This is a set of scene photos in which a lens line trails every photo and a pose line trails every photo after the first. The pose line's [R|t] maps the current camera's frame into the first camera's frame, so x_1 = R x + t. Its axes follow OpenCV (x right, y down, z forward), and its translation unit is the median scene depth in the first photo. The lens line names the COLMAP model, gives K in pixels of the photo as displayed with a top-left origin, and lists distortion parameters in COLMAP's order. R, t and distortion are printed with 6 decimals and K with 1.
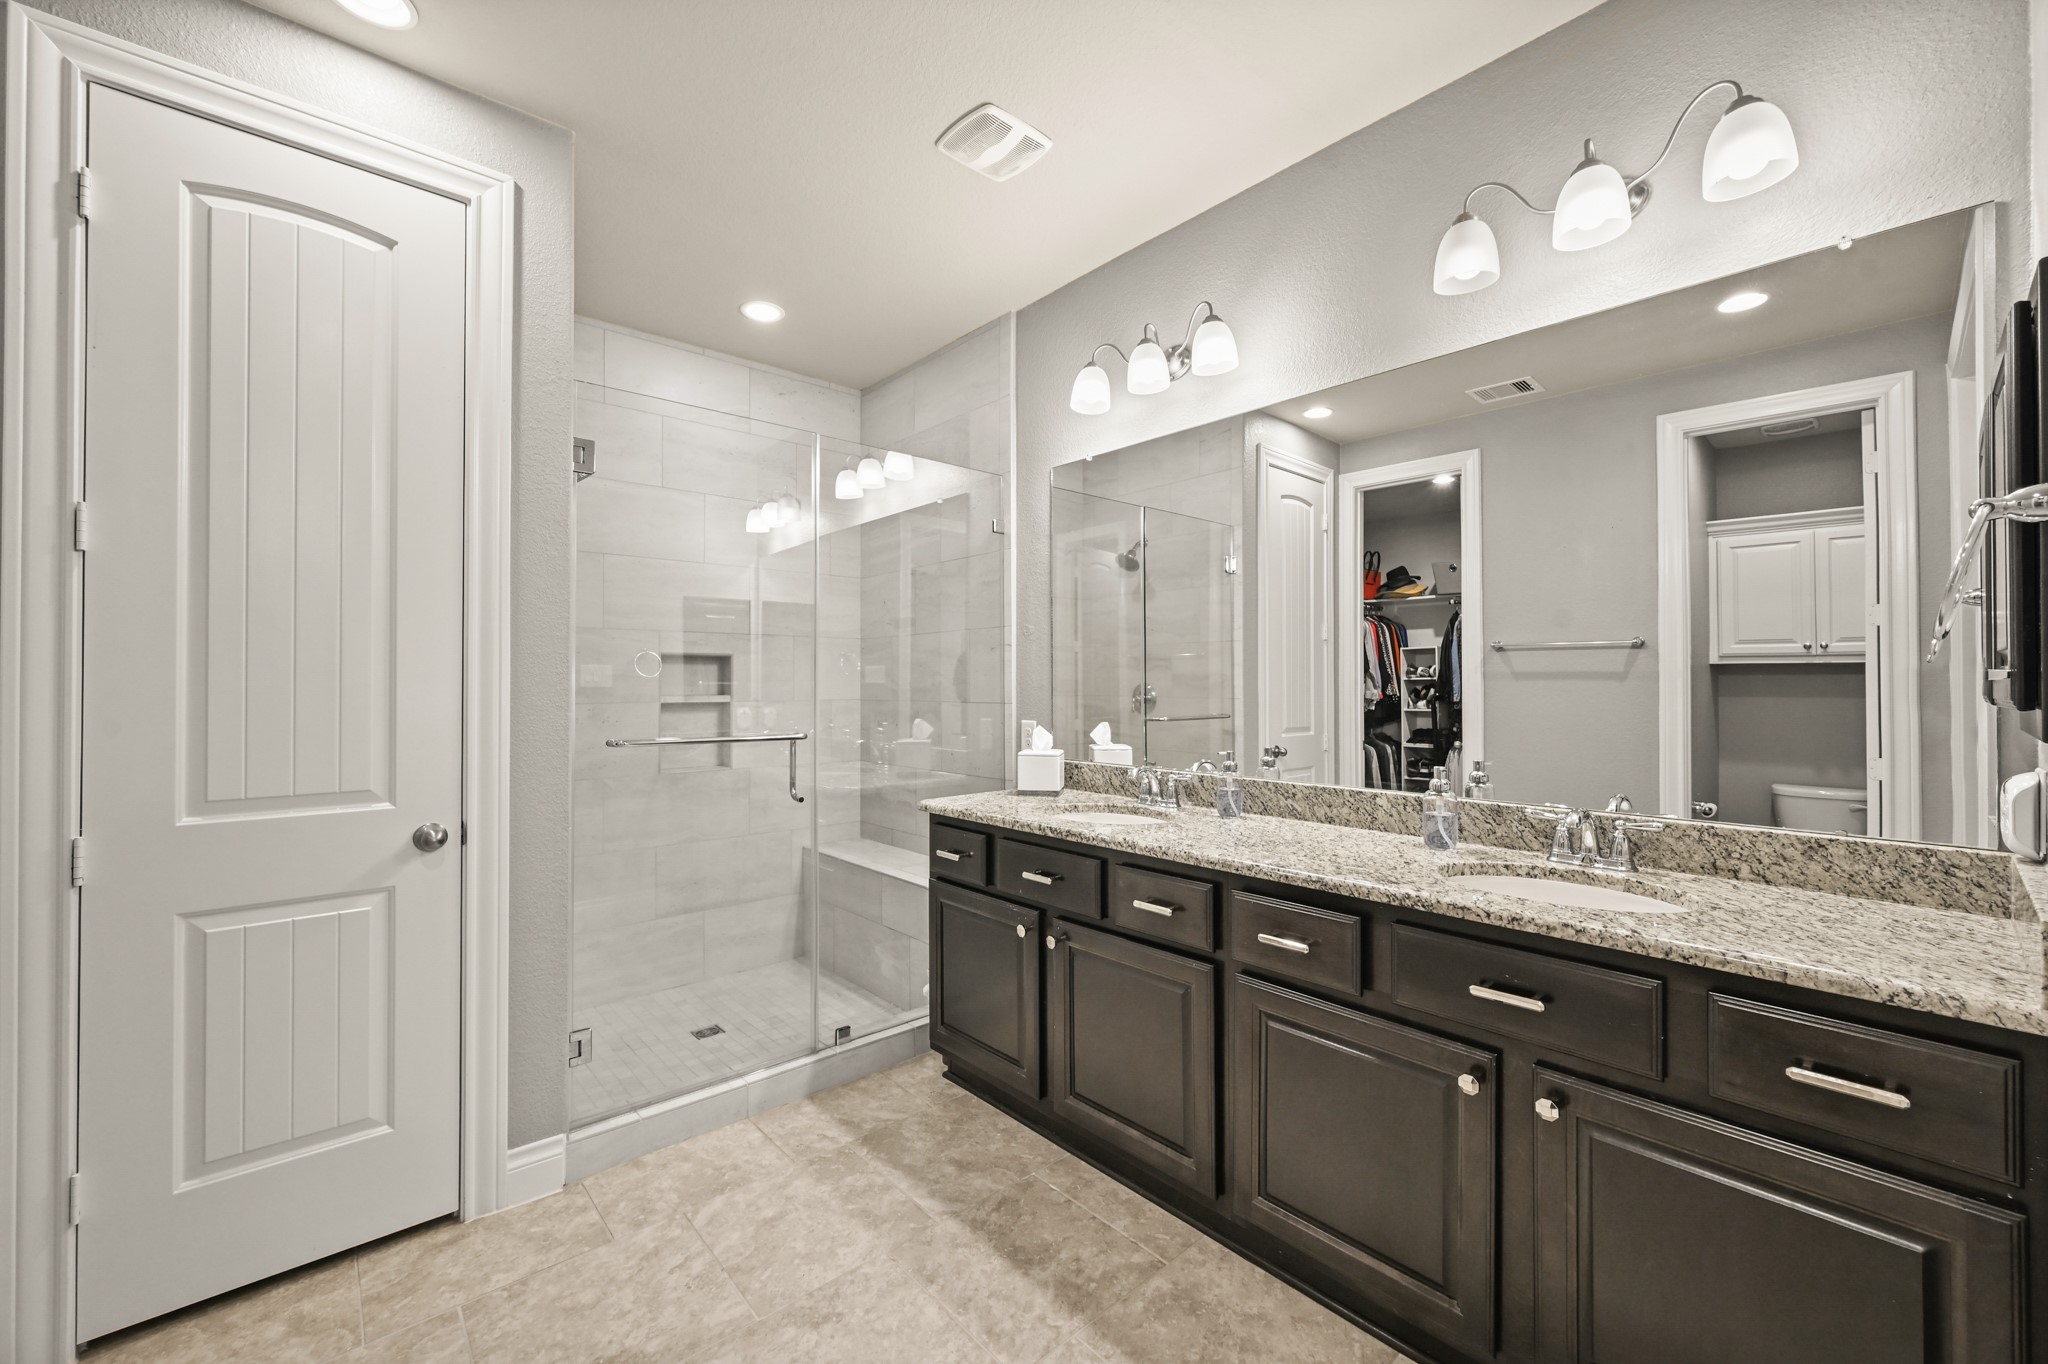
lens RADIAL K [[817.5, 0, 1025.0], [0, 817.5, 683.1], [0, 0, 1]] dist [-0.004224, 0.001229]
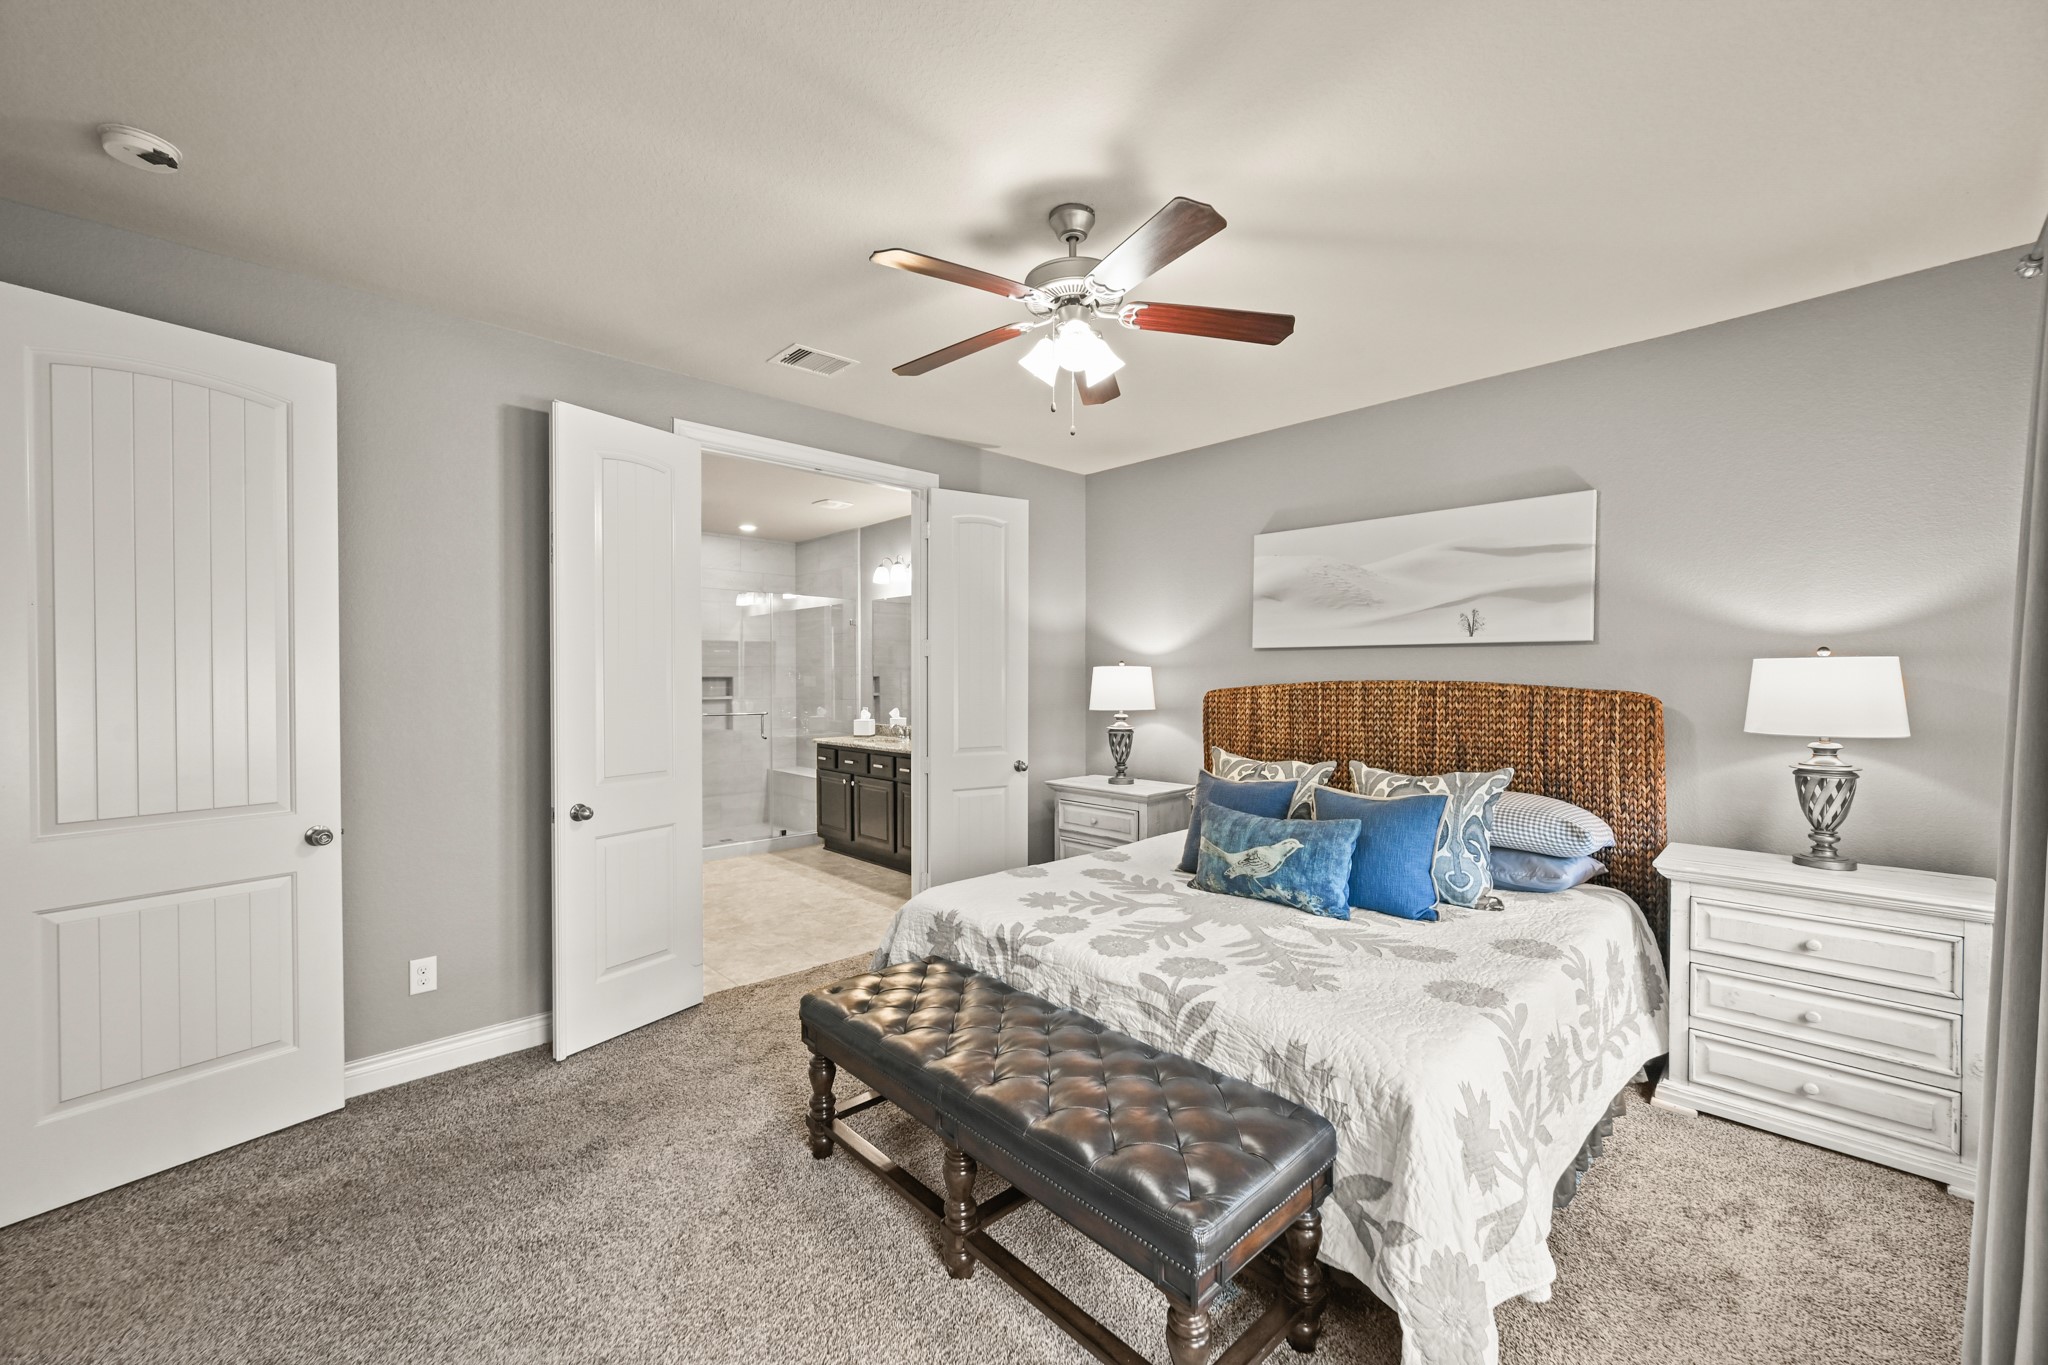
lens RADIAL K [[817.5, 0, 1023.9], [0, 817.5, 677.8], [0, 0, 1]] dist [-0.004224, 0.001229]
pose [[0.999350, -0.001443, 0.036016, 0.340220], [0.001178, 0.999972, 0.007382, -0.049266], [-0.036026, -0.007335, 0.999324, -1.219969]]
